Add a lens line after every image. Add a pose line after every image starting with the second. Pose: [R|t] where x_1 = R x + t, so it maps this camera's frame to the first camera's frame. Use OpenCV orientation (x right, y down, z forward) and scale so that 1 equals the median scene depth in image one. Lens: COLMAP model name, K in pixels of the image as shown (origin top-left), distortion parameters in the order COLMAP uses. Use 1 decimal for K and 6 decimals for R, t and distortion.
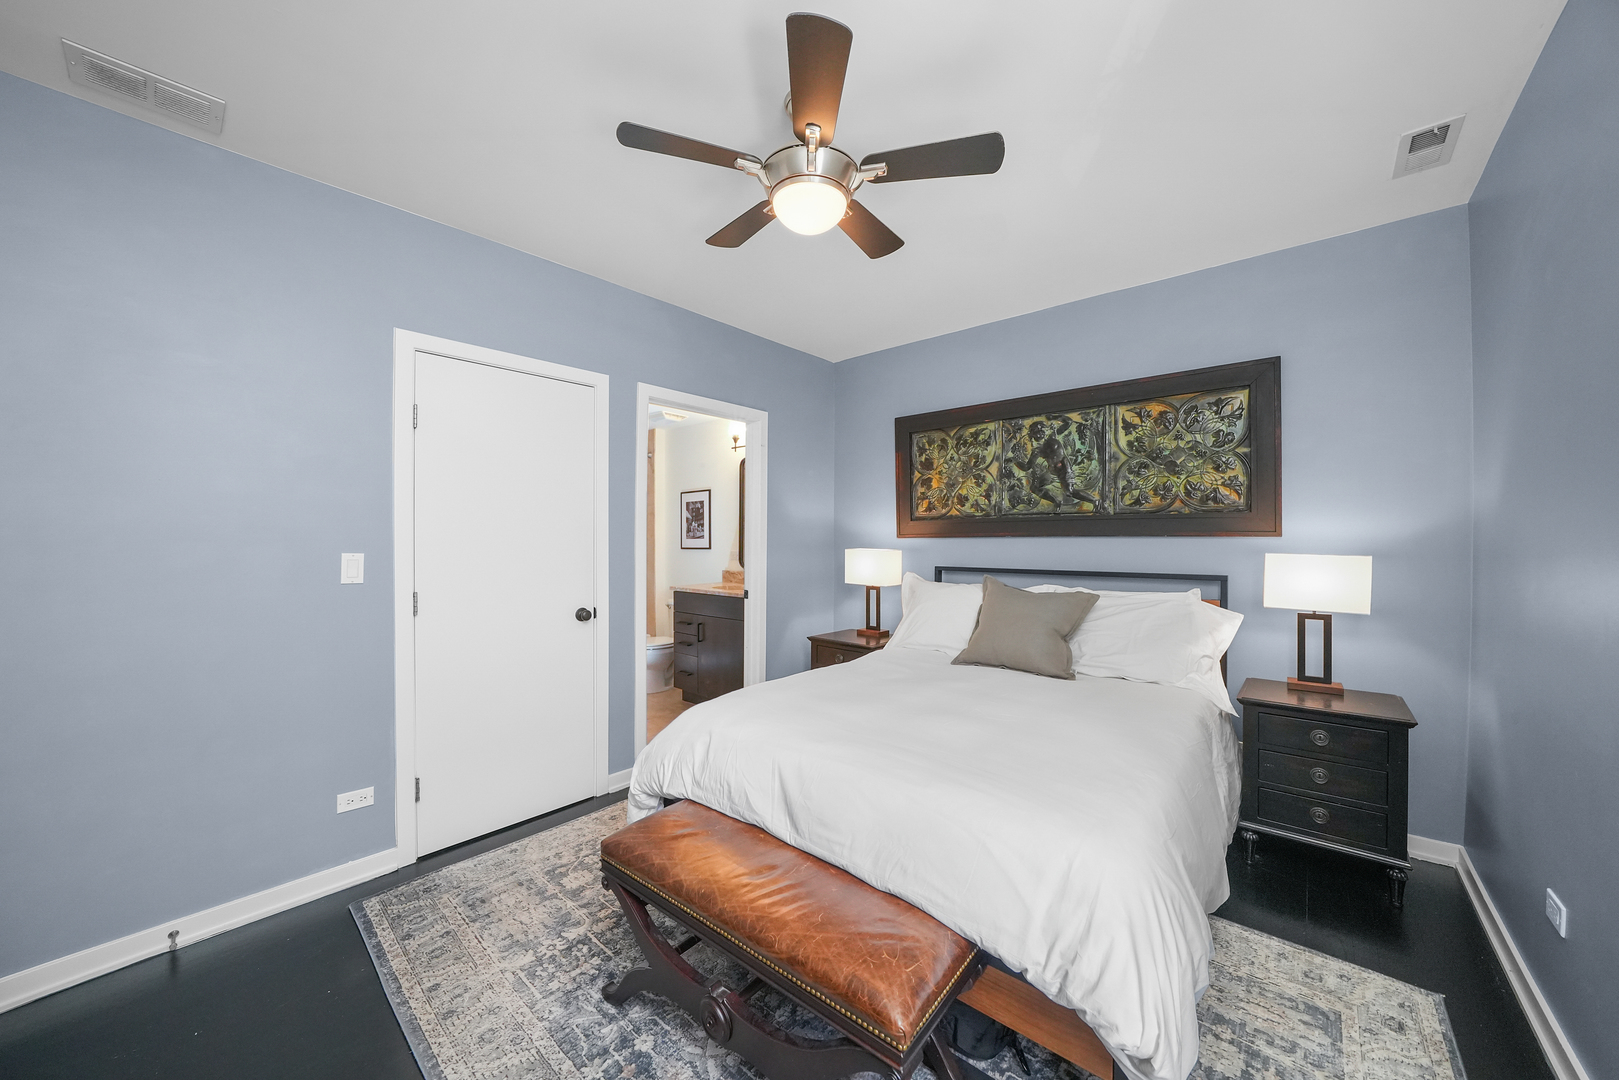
lens RADIAL K [[569.4, 0, 804.4], [0, 569.4, 540.8], [0, 0, 1]] dist [-0.014561, 0.000217]
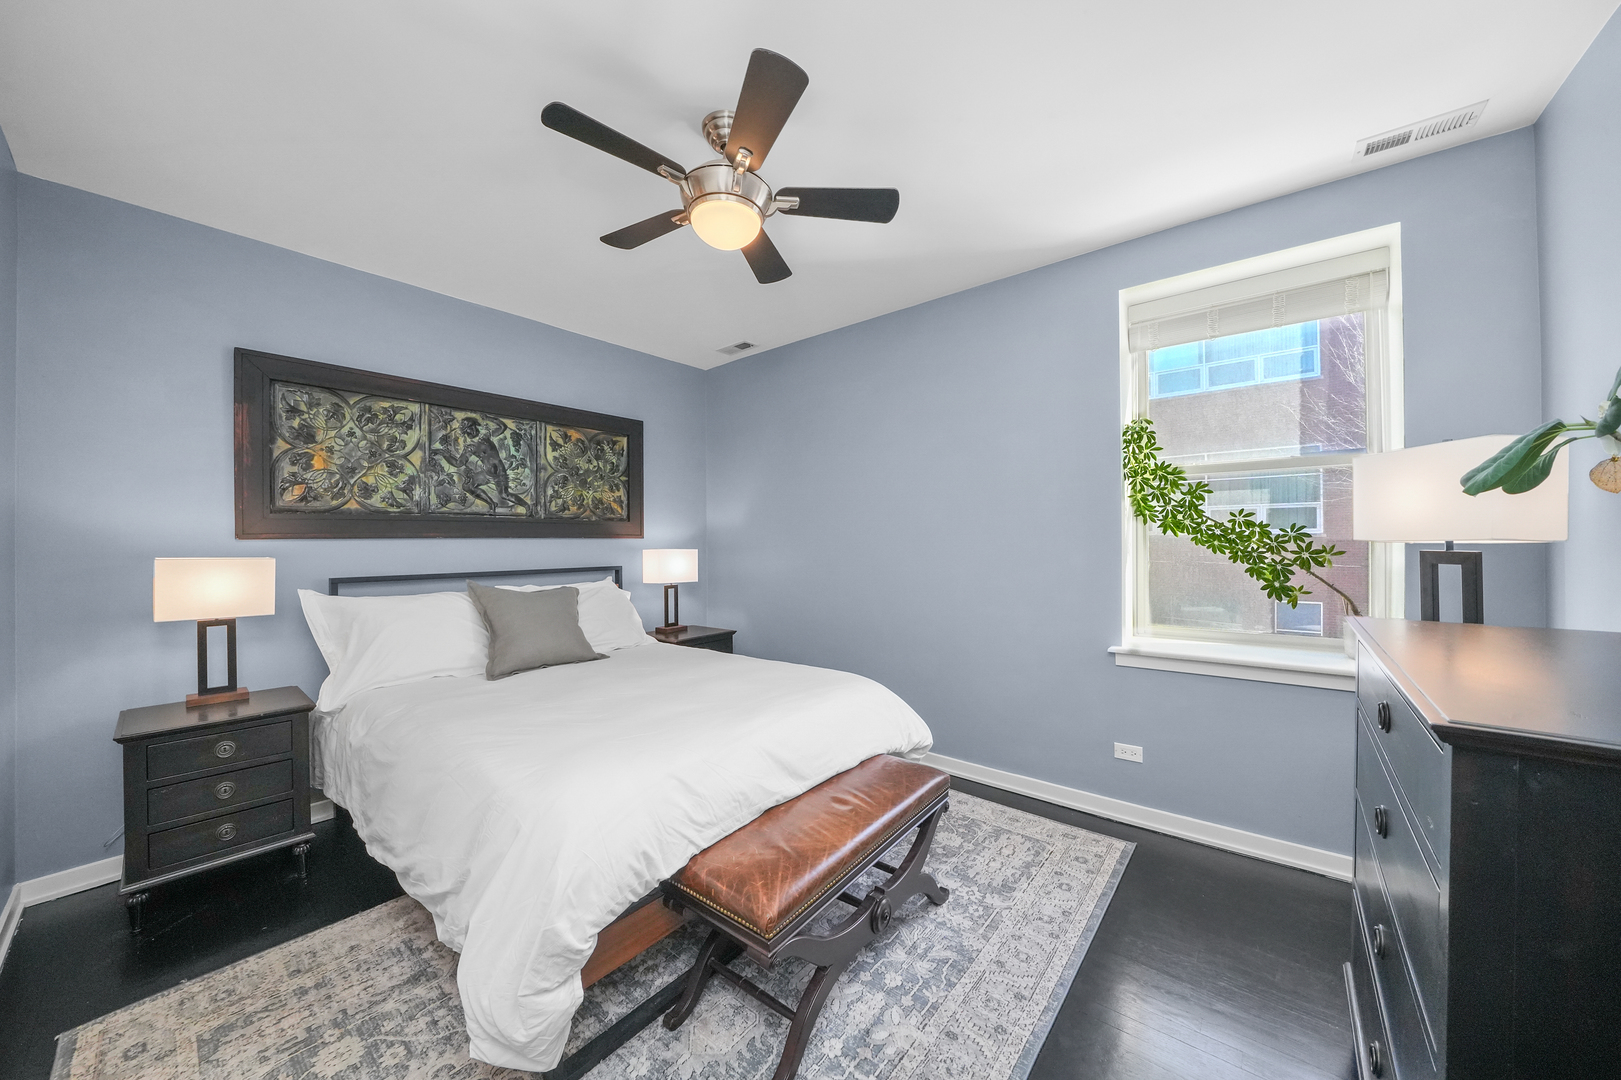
lens RADIAL K [[570.1, 0, 805.4], [0, 570.1, 540.8], [0, 0, 1]] dist [-0.014561, 0.000217]
pose [[-0.025948, -0.003305, 0.999658, -0.552416], [0.005293, 0.999980, 0.003444, -0.002823], [-0.999649, 0.005381, -0.025930, 0.458325]]
